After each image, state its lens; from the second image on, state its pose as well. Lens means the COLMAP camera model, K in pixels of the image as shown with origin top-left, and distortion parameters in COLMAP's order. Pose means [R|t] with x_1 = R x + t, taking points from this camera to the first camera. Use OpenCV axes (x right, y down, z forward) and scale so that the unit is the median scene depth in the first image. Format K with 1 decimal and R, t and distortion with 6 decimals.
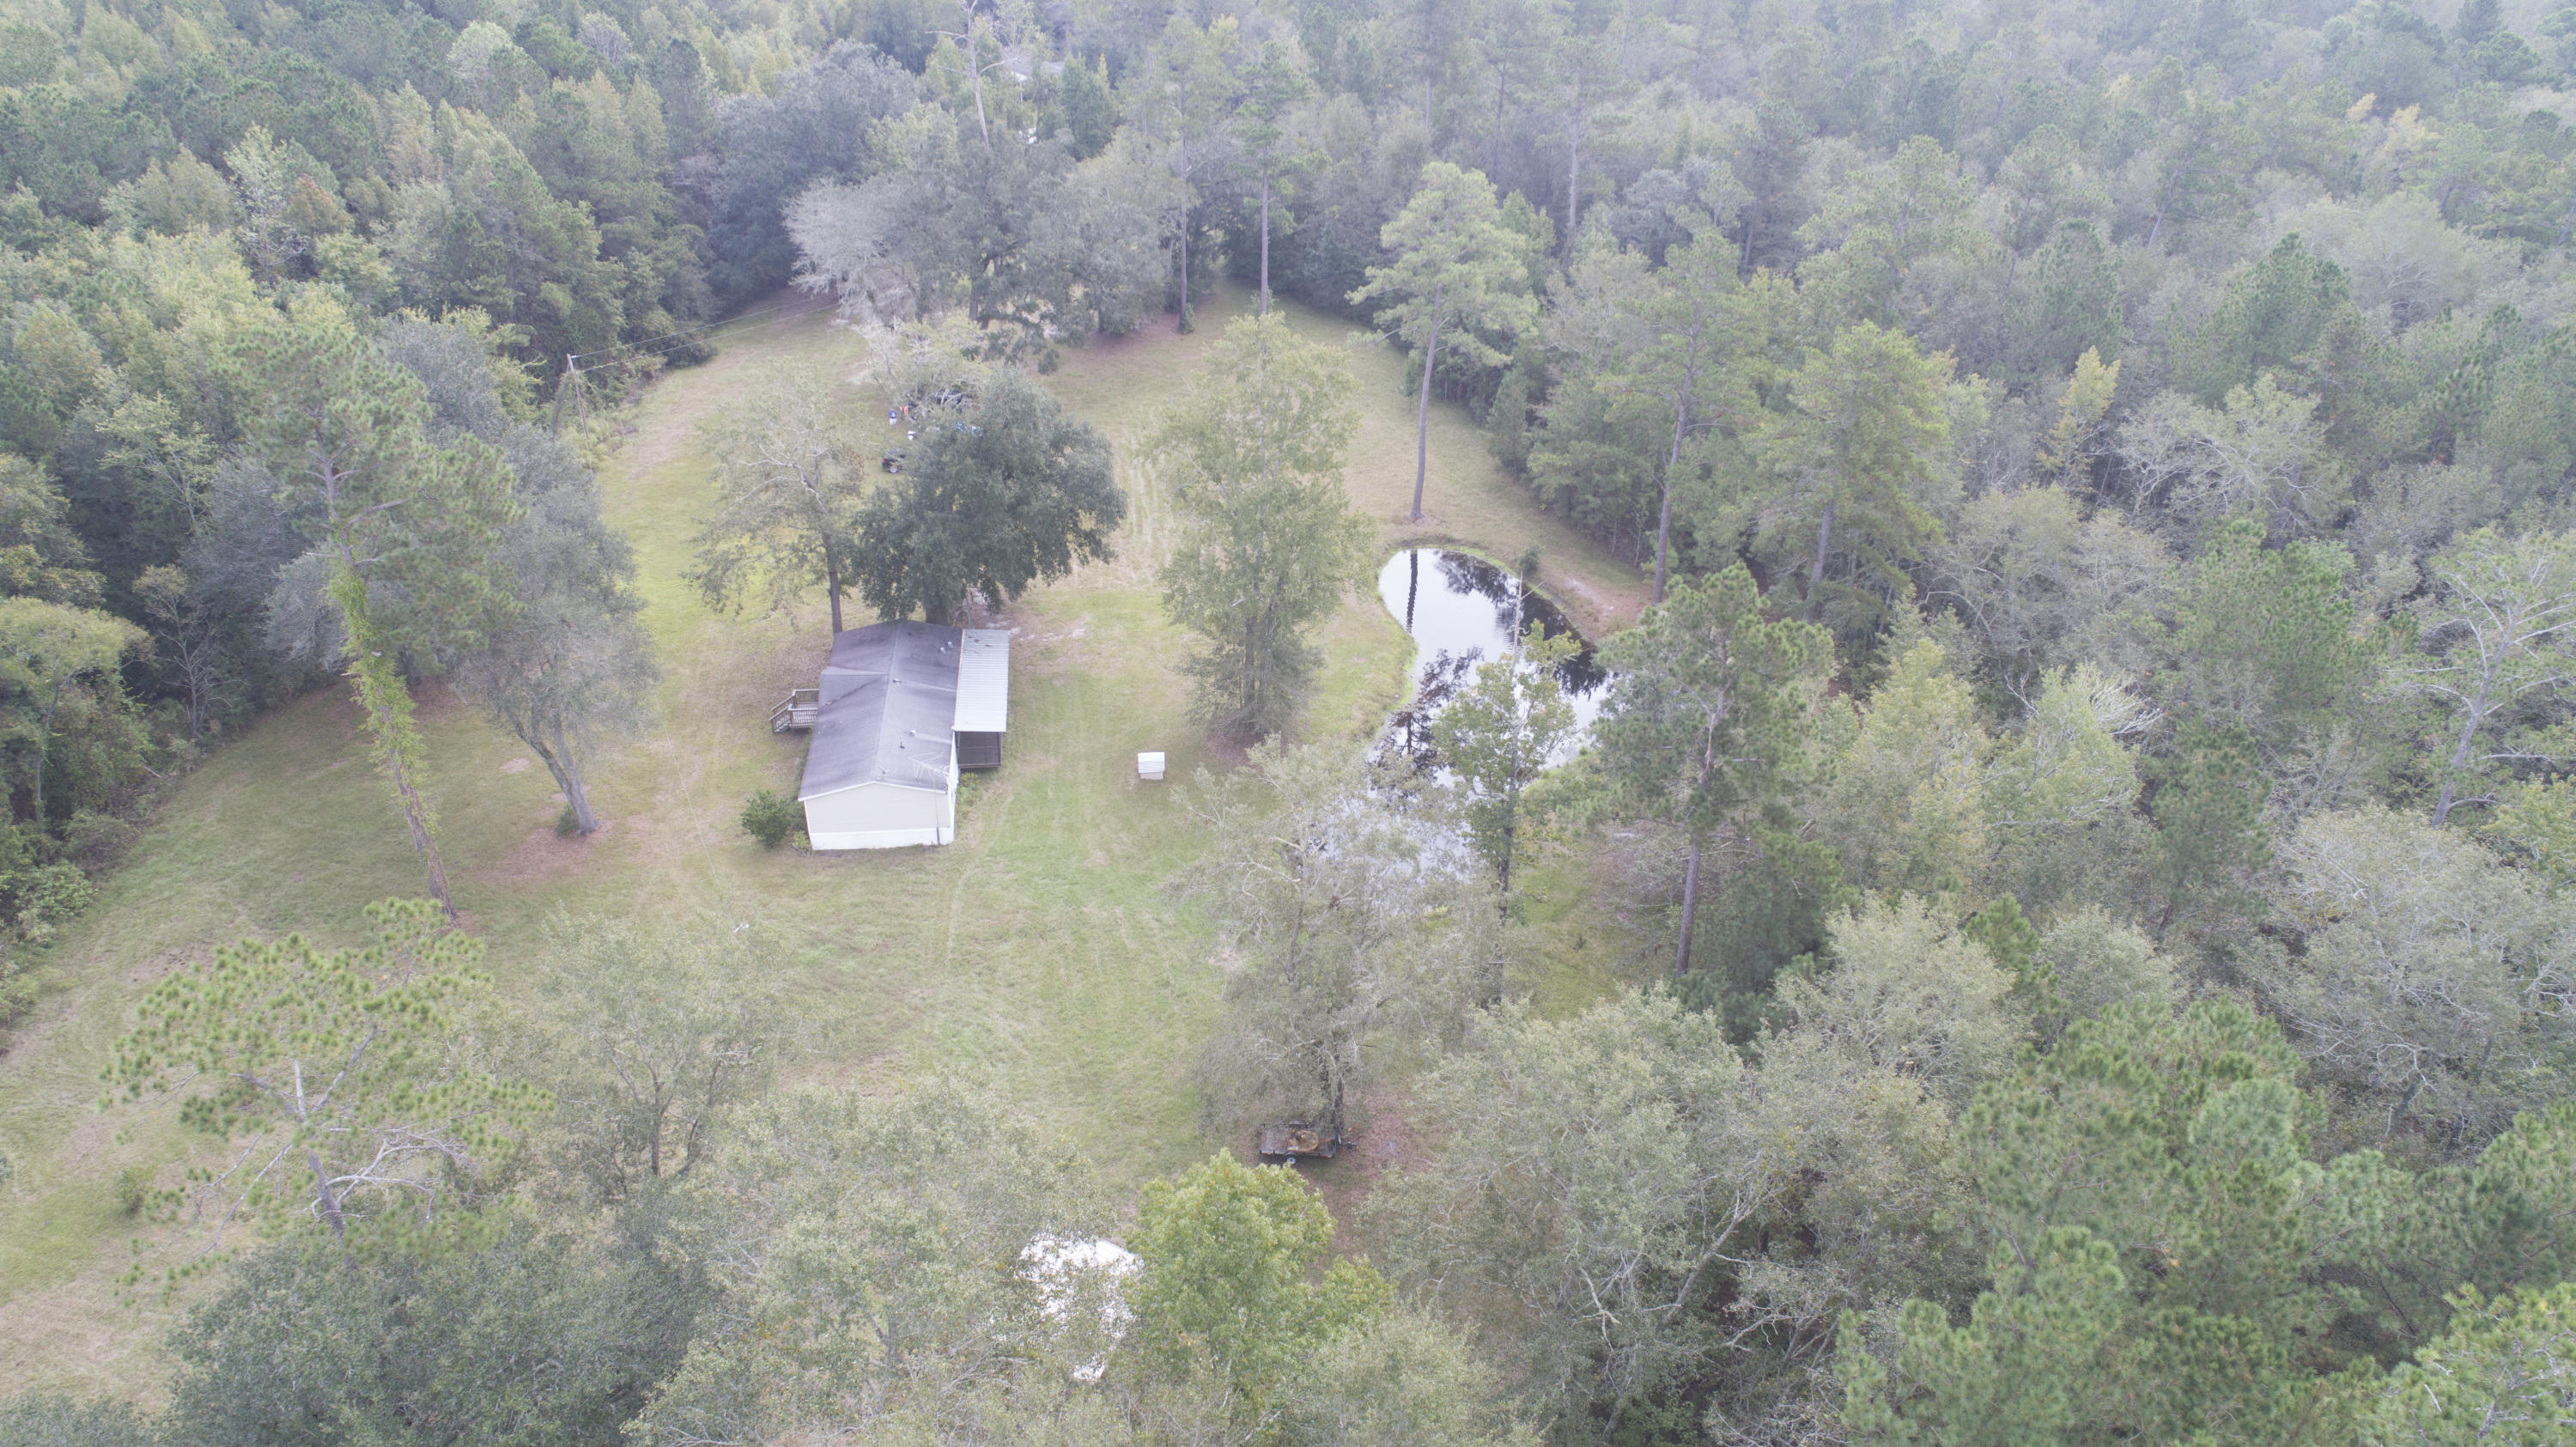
lens RADIAL K [[1737.4, 0, 1288.0], [0, 1737.4, 723.5], [0, 0, 1]] dist [-0.007540, 0.007994]
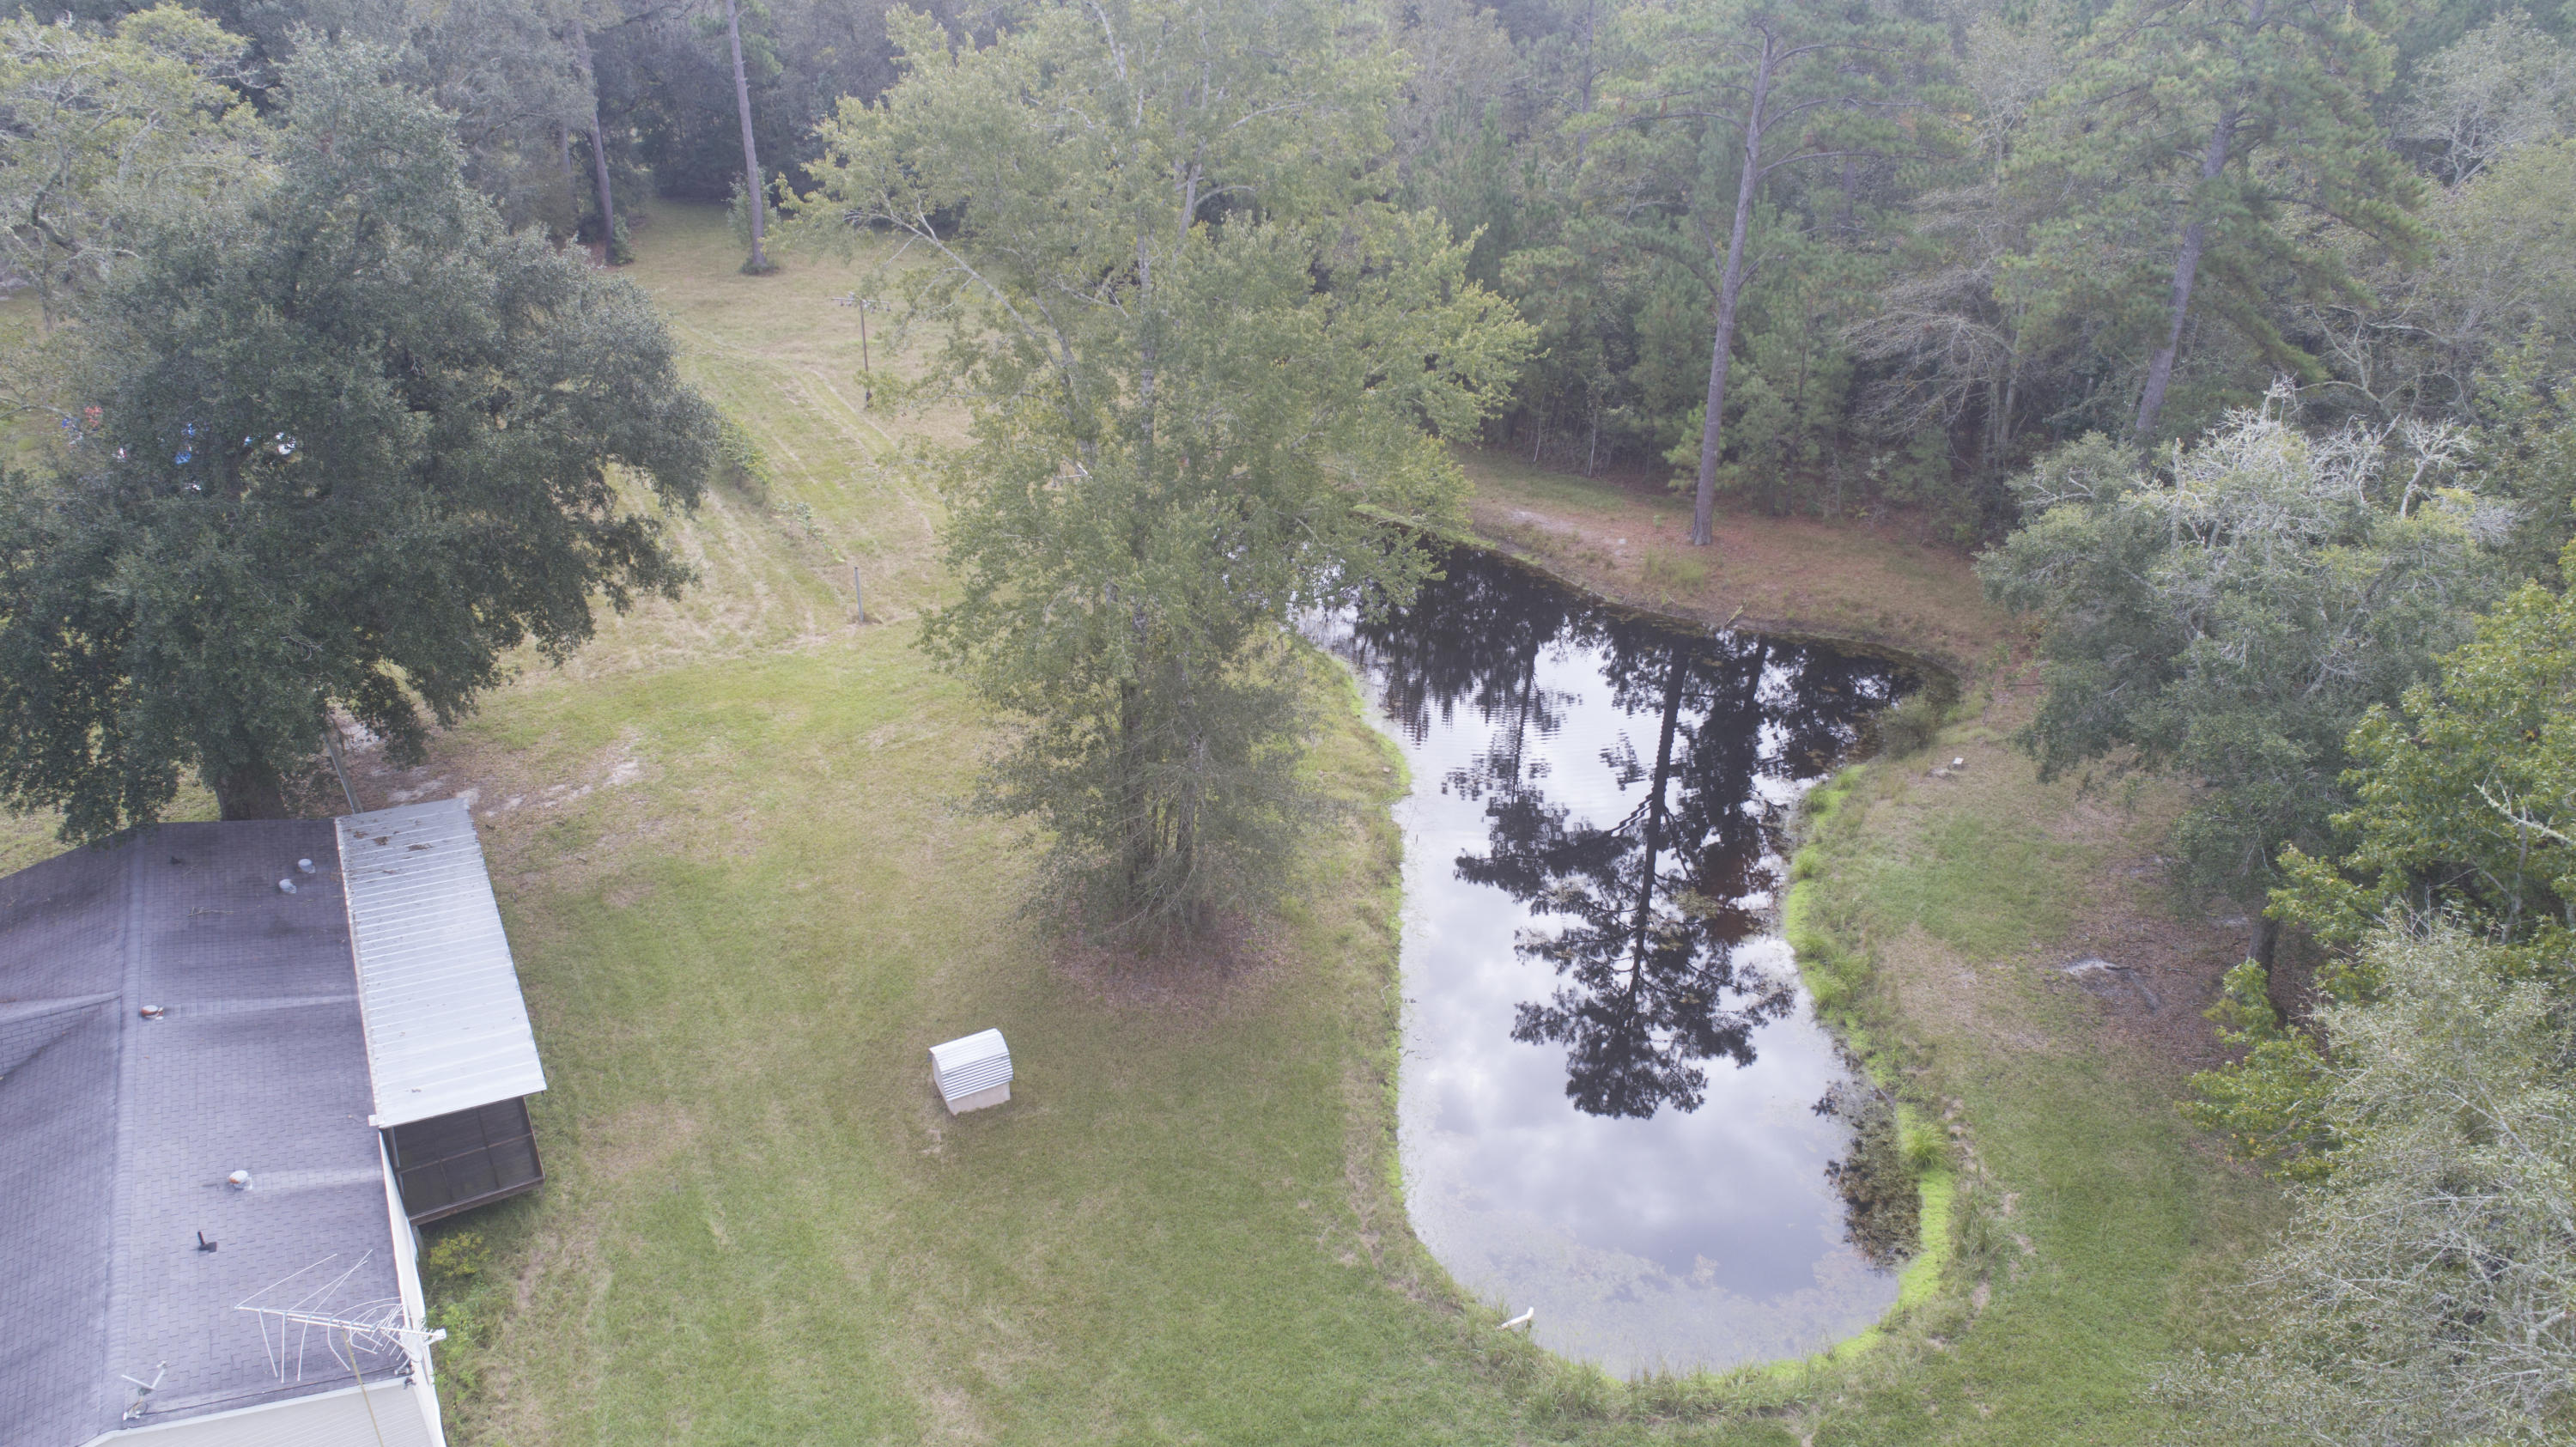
lens RADIAL K [[1737.4, 0, 1288.0], [0, 1737.4, 723.5], [0, 0, 1]] dist [-0.007540, 0.007994]
pose [[0.924964, -0.186107, 0.331368, -0.120740], [0.198282, 0.980140, -0.002997, -0.033468], [-0.324230, 0.068477, 0.943497, 0.595777]]
